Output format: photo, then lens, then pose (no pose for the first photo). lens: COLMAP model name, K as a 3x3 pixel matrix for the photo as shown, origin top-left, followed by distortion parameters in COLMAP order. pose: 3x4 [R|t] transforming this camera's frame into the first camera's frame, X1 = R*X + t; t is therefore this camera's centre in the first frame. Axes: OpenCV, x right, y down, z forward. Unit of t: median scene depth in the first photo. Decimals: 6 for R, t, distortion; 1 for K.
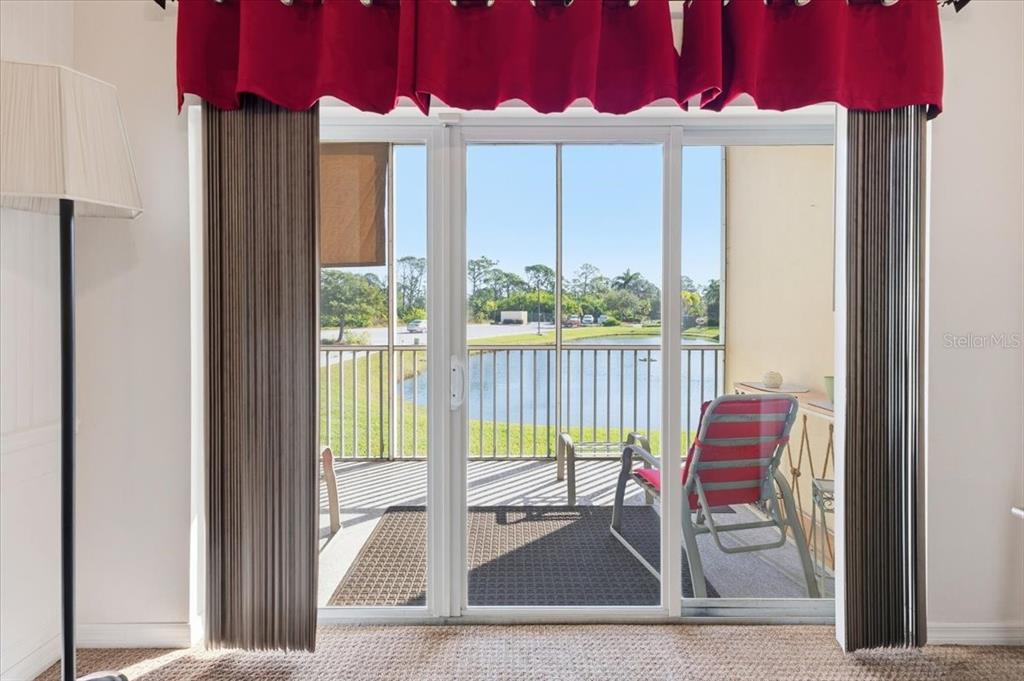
lens RADIAL K [[463.1, 0, 512.8], [0, 463.1, 316.9], [0, 0, 1]] dist [0.005975, -0.000165]
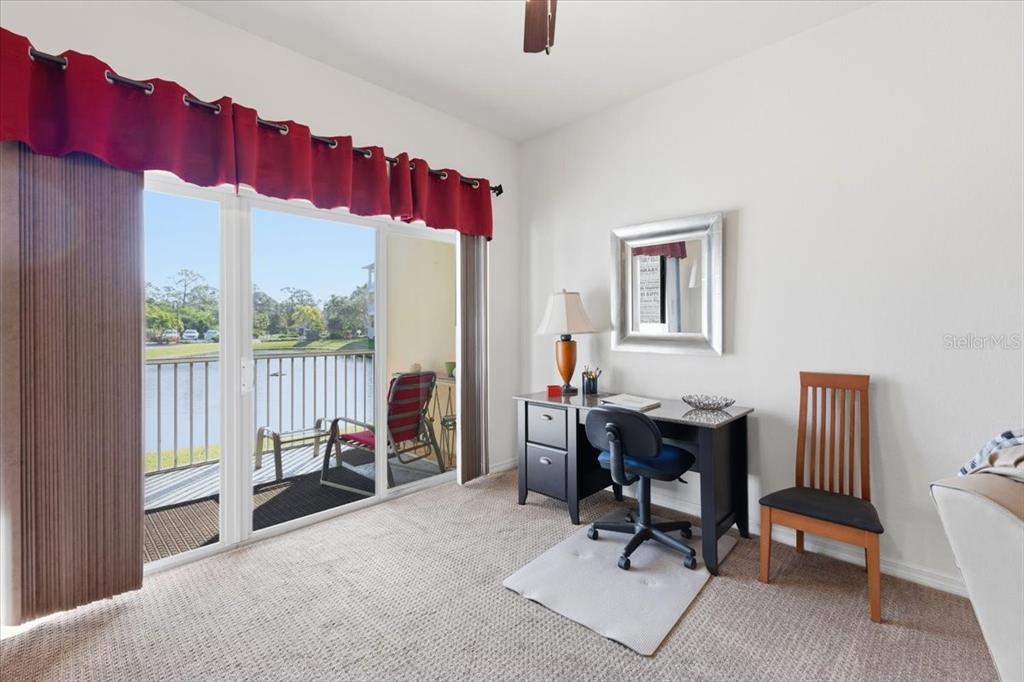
lens RADIAL K [[449.1, 0, 513.1], [0, 449.1, 328.8], [0, 0, 1]] dist [0.007581, -0.000396]
pose [[0.703387, -0.005463, 0.710786, -0.223554], [0.008732, 0.999961, -0.000955, 0.001480], [-0.710754, 0.006878, 0.703407, -0.240674]]
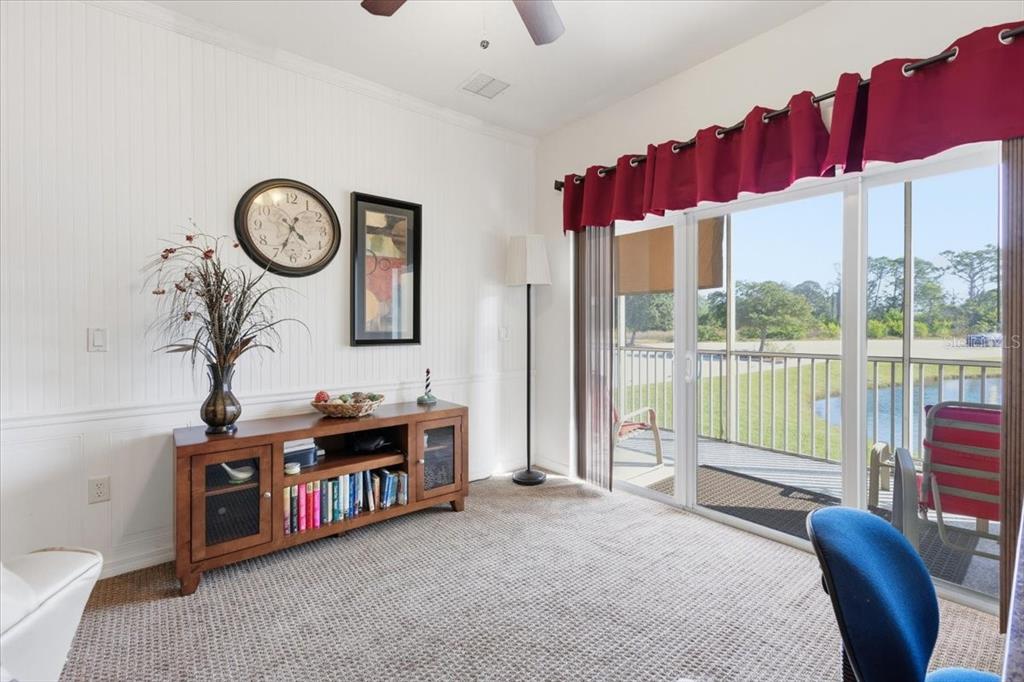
lens RADIAL K [[449.1, 0, 513.1], [0, 449.1, 328.8], [0, 0, 1]] dist [0.007581, -0.000396]
pose [[0.632606, 0.004391, -0.774461, 0.306768], [-0.004223, 0.999989, 0.002220, 0.001902], [0.774462, 0.001866, 0.632617, -0.217724]]
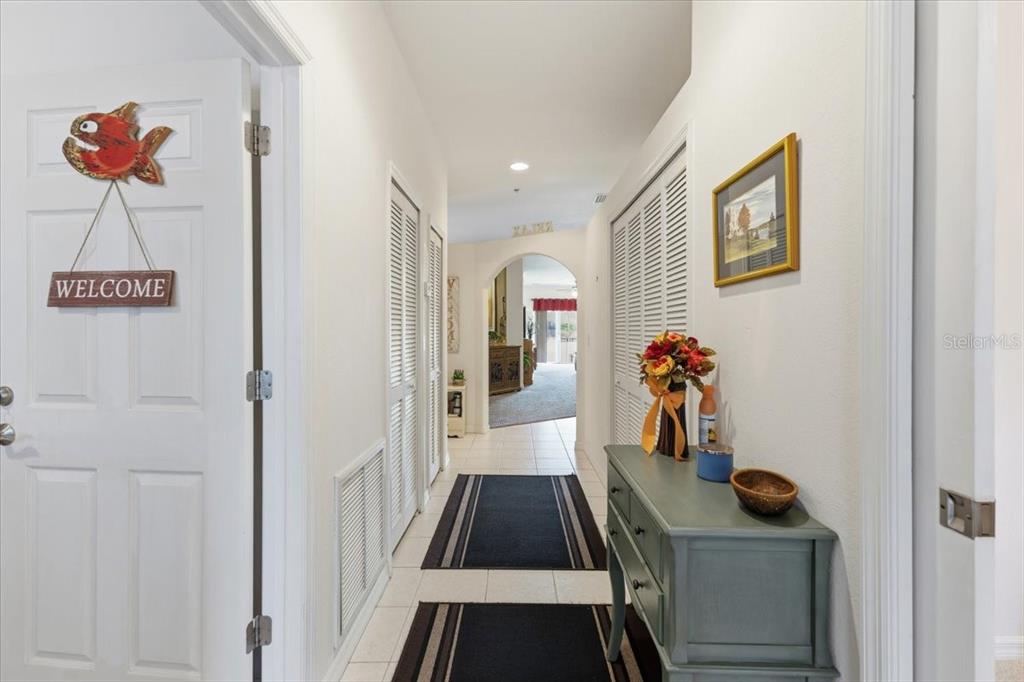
lens RADIAL K [[456.2, 0, 510.8], [0, 456.2, 325.9], [0, 0, 1]] dist [0.013333, -0.000100]
pose [[0.999933, -0.000083, -0.011554, -0.415803], [-0.000127, 0.999836, -0.018135, 0.029674], [0.011554, 0.018135, 0.999769, -3.415509]]
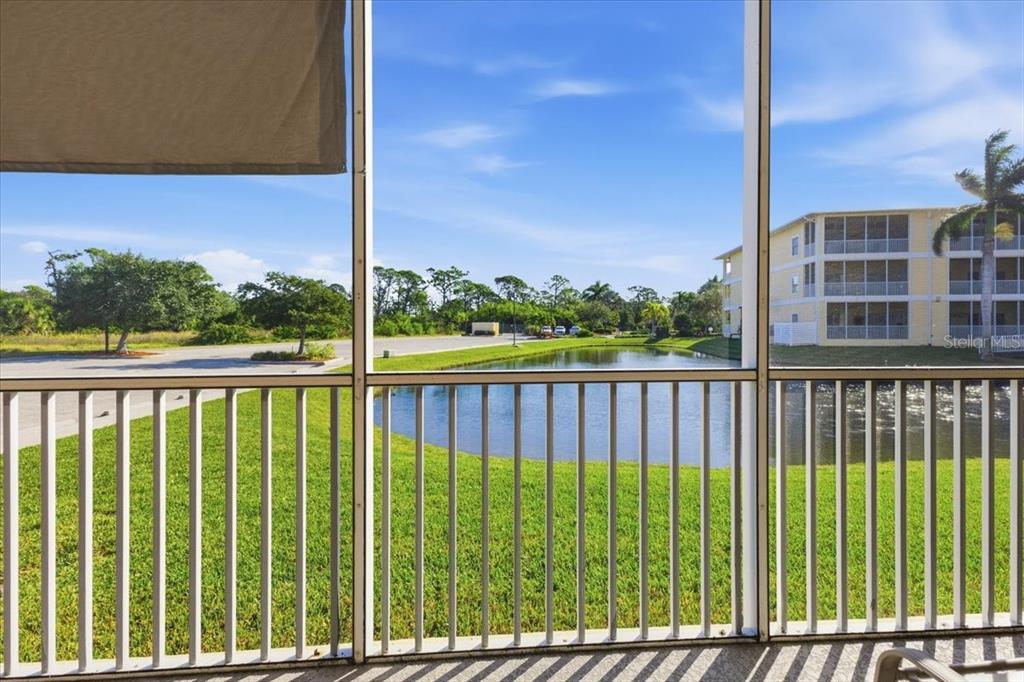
lens RADIAL K [[456.2, 0, 510.8], [0, 456.2, 325.9], [0, 0, 1]] dist [0.013333, -0.000100]
pose [[0.997825, -0.001257, 0.065903, -0.156228], [0.001665, 0.999980, -0.006128, 0.022292], [-0.065894, 0.006224, 0.997807, 0.589052]]
